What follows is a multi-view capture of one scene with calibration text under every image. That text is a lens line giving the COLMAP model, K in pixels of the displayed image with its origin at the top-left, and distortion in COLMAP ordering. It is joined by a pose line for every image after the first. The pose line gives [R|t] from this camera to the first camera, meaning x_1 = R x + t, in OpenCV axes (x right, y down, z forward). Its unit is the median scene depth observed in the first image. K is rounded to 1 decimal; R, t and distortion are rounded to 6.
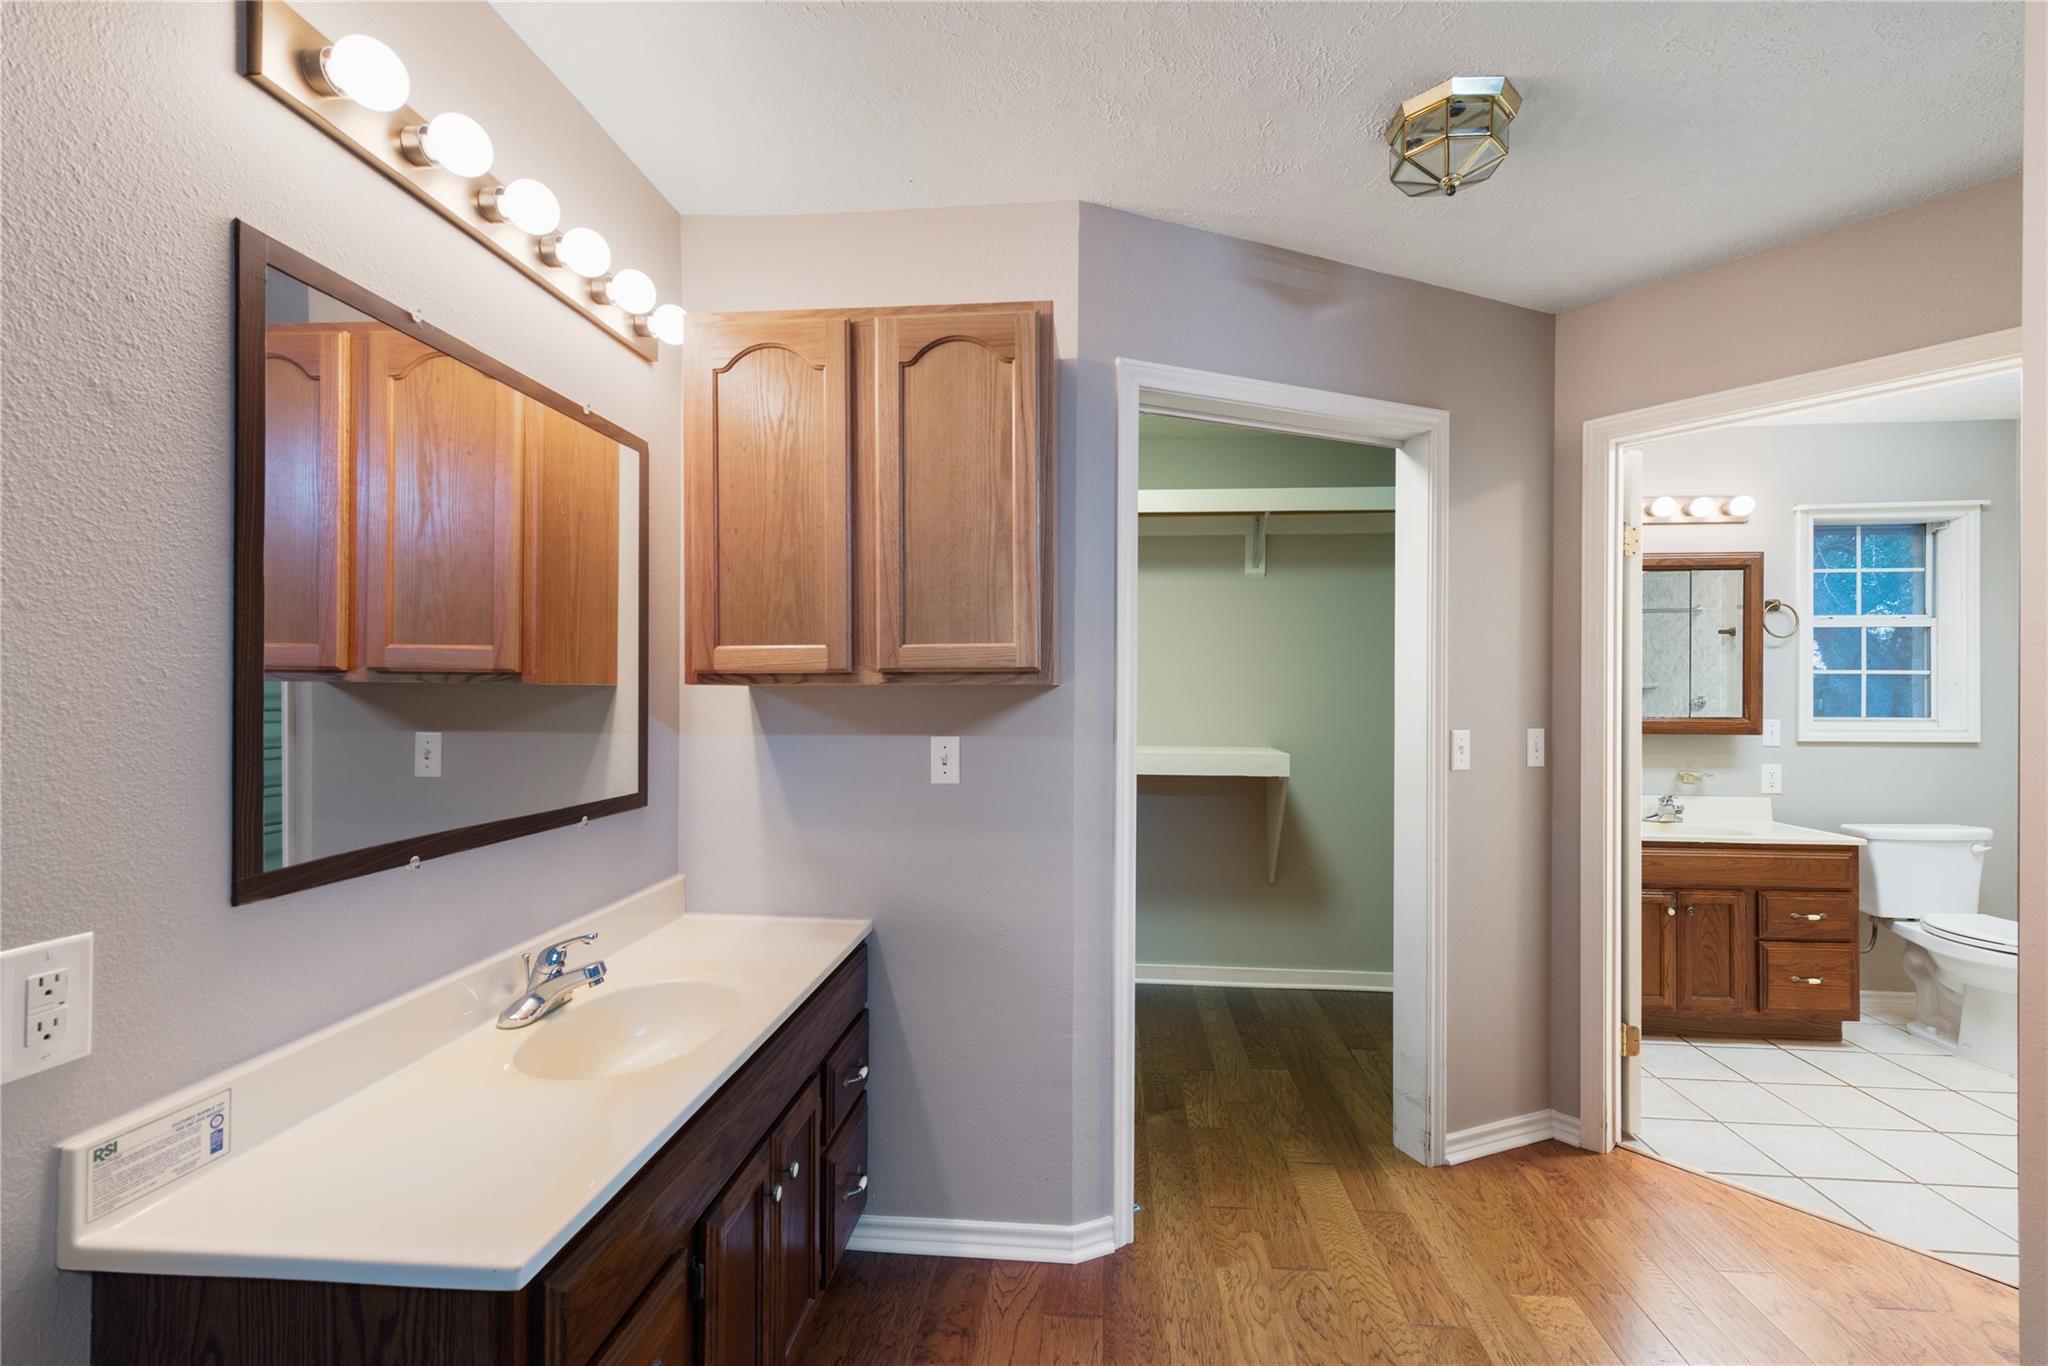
lens RADIAL K [[866.9, 0, 1040.2], [0, 866.9, 694.0], [0, 0, 1]] dist [0.007919, -0.000123]
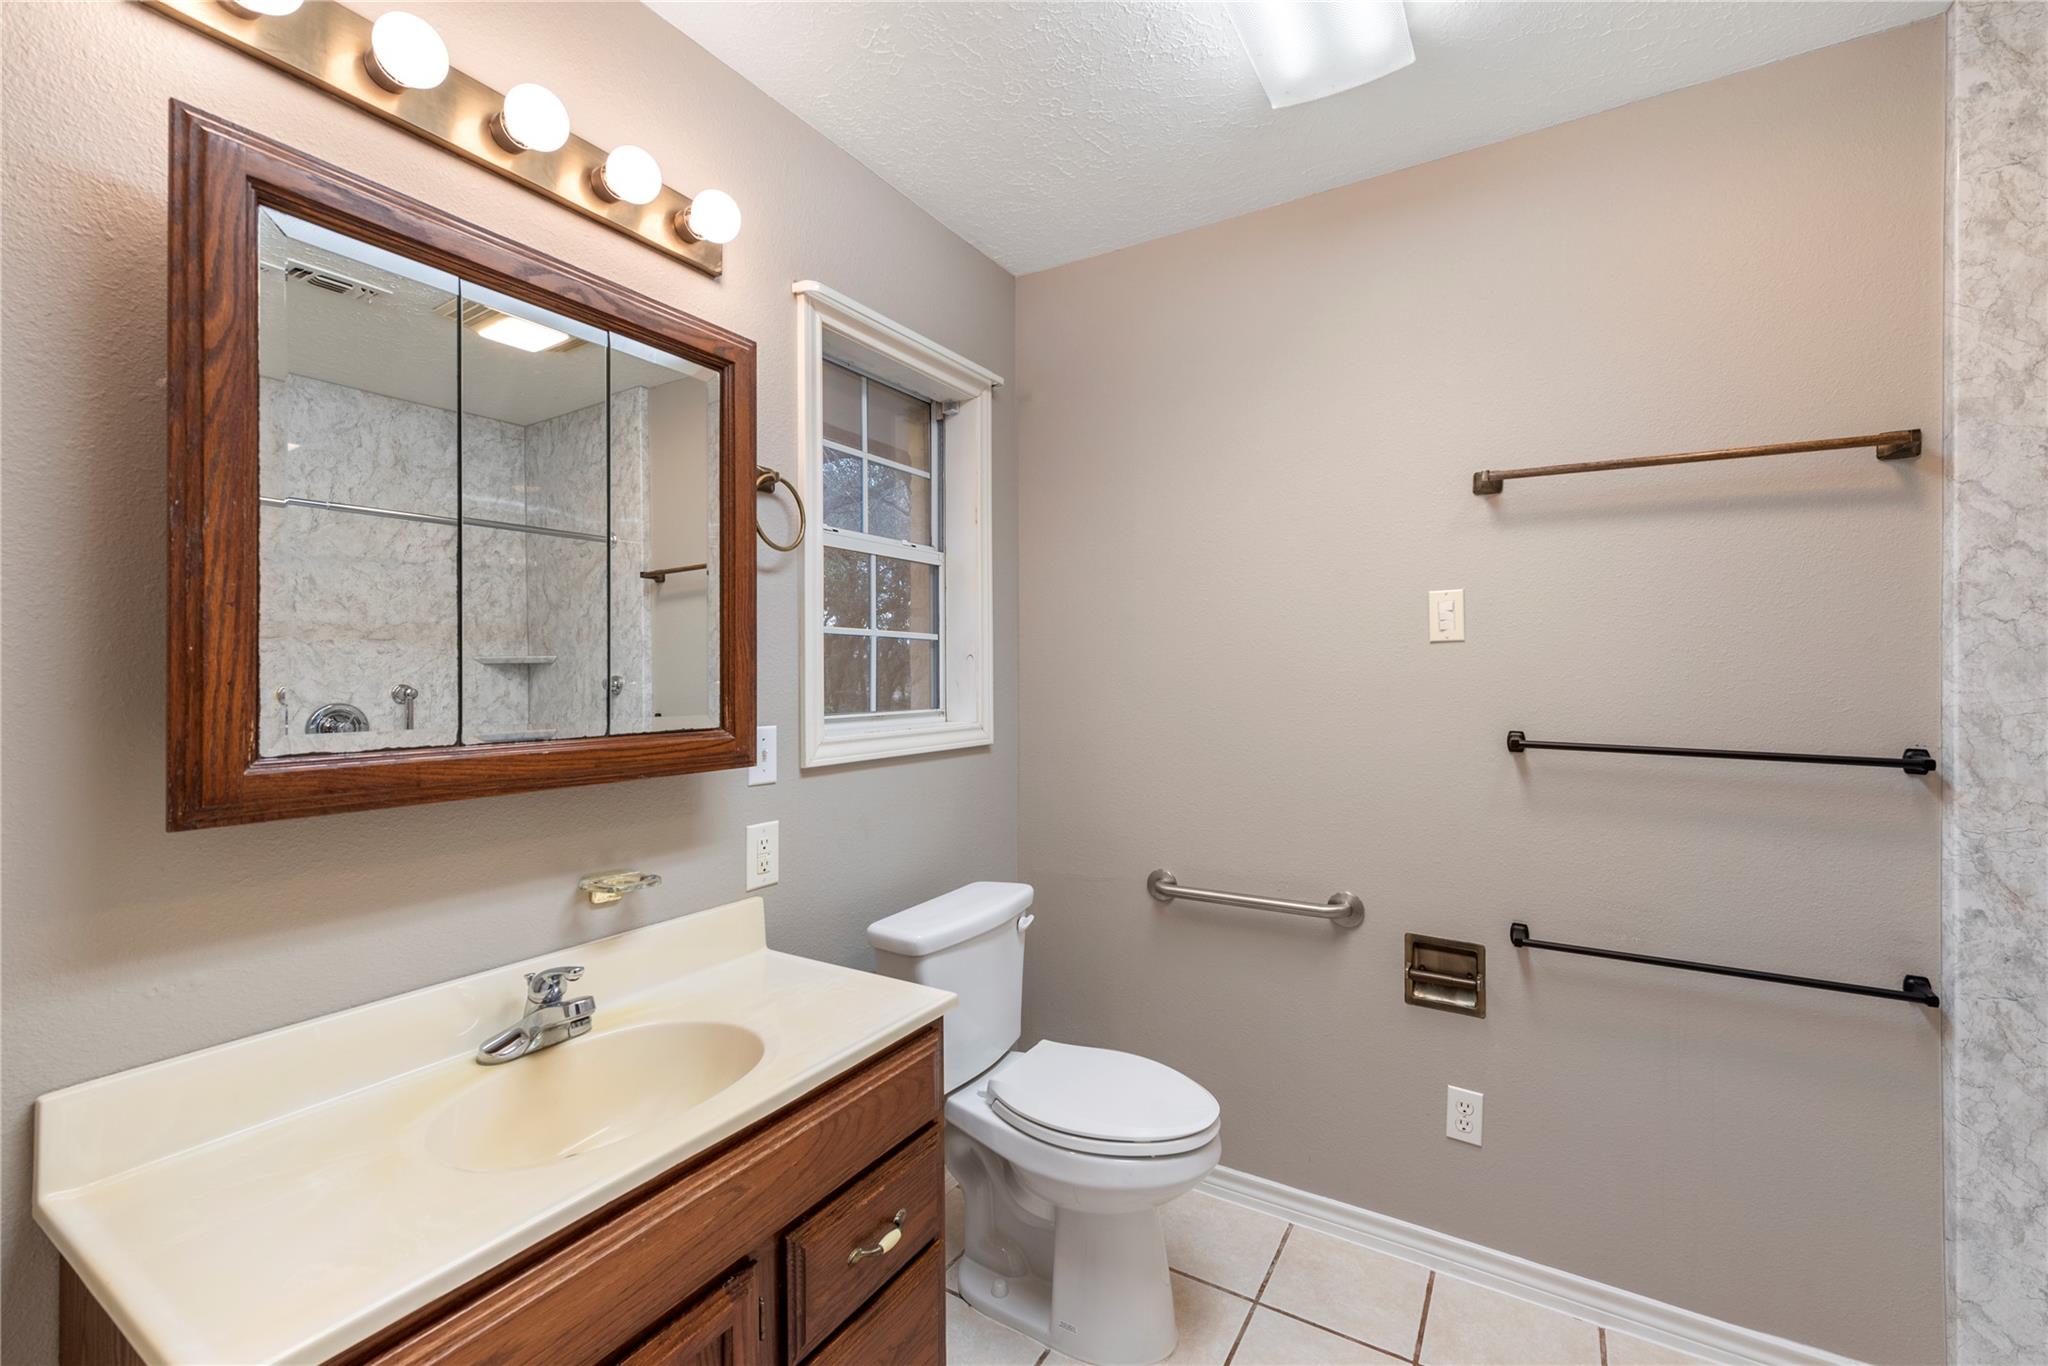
lens RADIAL K [[866.9, 0, 1036.9], [0, 866.9, 679.4], [0, 0, 1]] dist [0.007919, -0.000123]
pose [[0.444292, -0.007394, 0.895851, 0.496314], [0.001919, 0.999972, 0.007302, 0.001317], [-0.895880, -0.001525, 0.444294, 0.671645]]
